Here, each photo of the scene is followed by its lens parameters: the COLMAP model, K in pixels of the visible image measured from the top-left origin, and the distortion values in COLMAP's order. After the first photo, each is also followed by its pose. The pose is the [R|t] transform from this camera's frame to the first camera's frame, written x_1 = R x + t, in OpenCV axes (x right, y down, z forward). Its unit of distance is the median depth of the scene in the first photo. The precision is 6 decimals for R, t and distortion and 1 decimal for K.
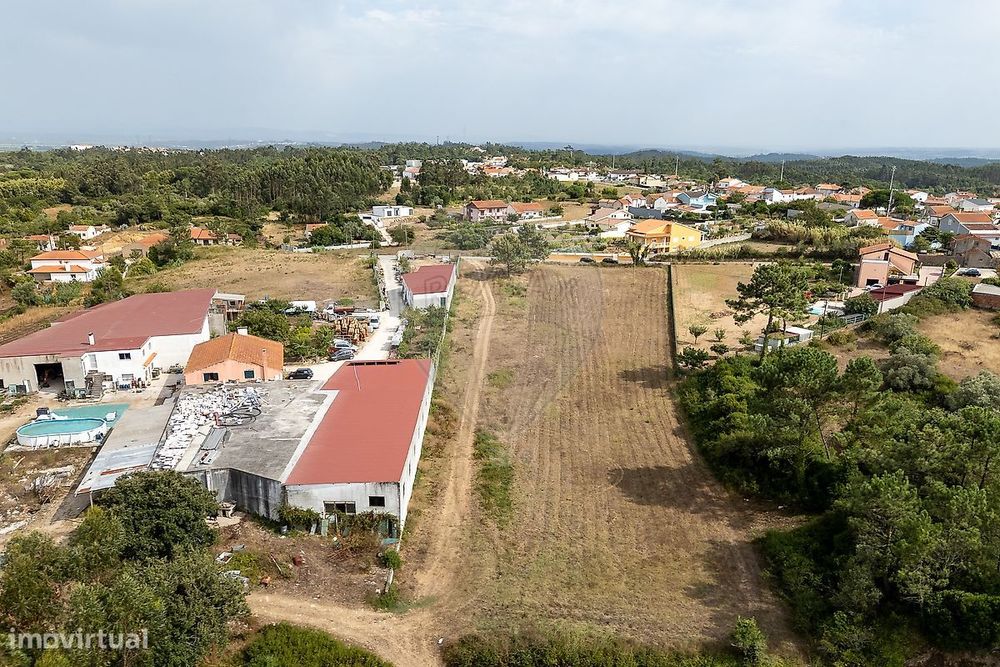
lens RADIAL K [[732.4, 0, 503.5], [0, 732.4, 380.4], [0, 0, 1]] dist [0.072335, -0.068967]
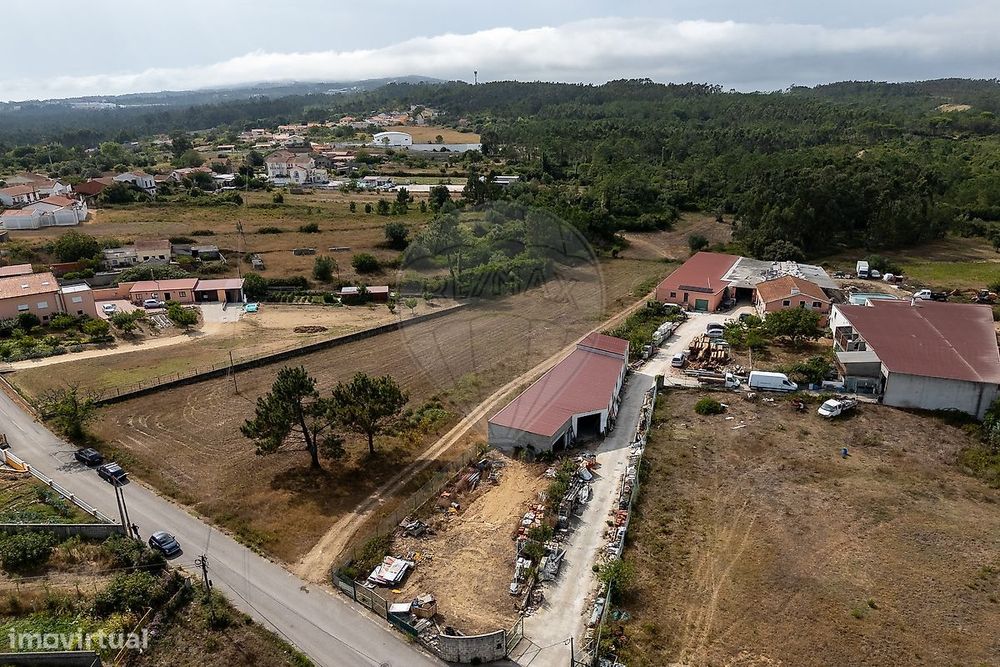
lens RADIAL K [[732.4, 0, 503.5], [0, 732.4, 380.4], [0, 0, 1]] dist [0.072335, -0.068967]
pose [[-0.889189, -0.174834, 0.422820, -0.309824], [0.137217, 0.779678, 0.610961, -0.533694], [-0.436480, 0.601278, -0.669291, 1.436134]]
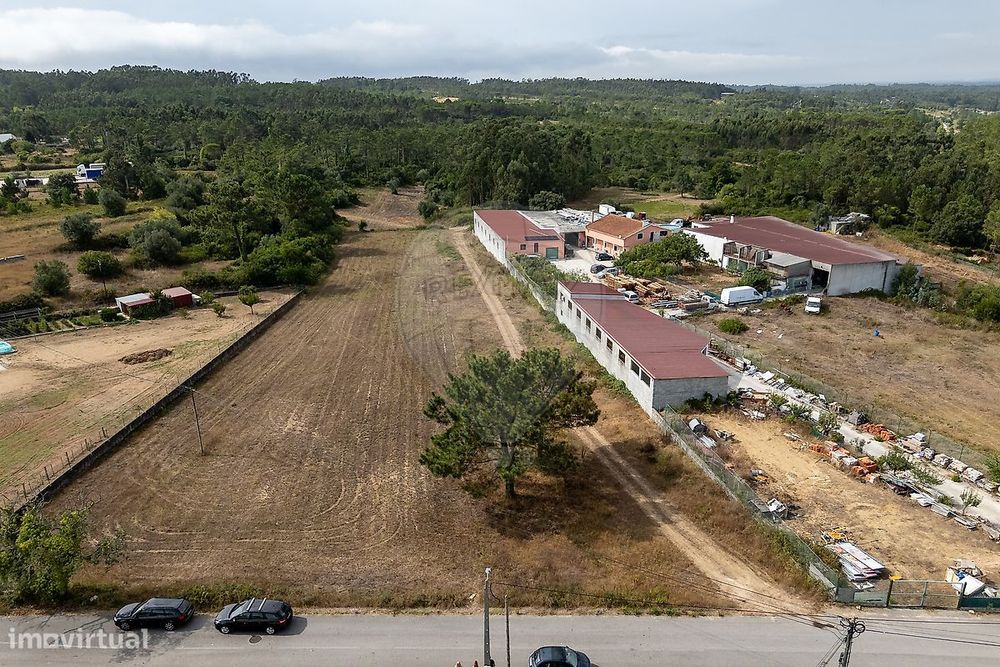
lens RADIAL K [[732.4, 0, 503.5], [0, 732.4, 380.4], [0, 0, 1]] dist [0.072335, -0.068967]
pose [[-0.984789, 0.059484, -0.163258, 0.093377], [-0.058547, 0.771036, 0.634094, -0.449480], [0.163596, 0.634007, -0.755825, 1.412515]]
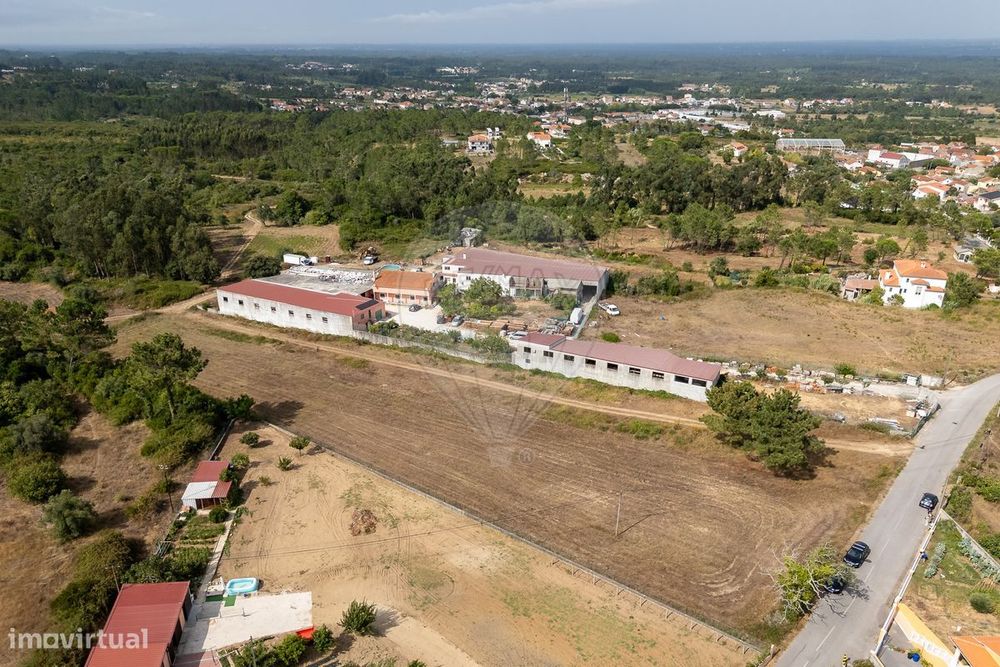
lens RADIAL K [[732.4, 0, 503.5], [0, 732.4, 380.4], [0, 0, 1]] dist [0.072335, -0.068967]
pose [[-0.477408, 0.350869, -0.805589, 0.654756], [-0.280442, 0.808022, 0.518124, -0.510502], [0.832727, 0.473277, -0.287358, 1.127782]]
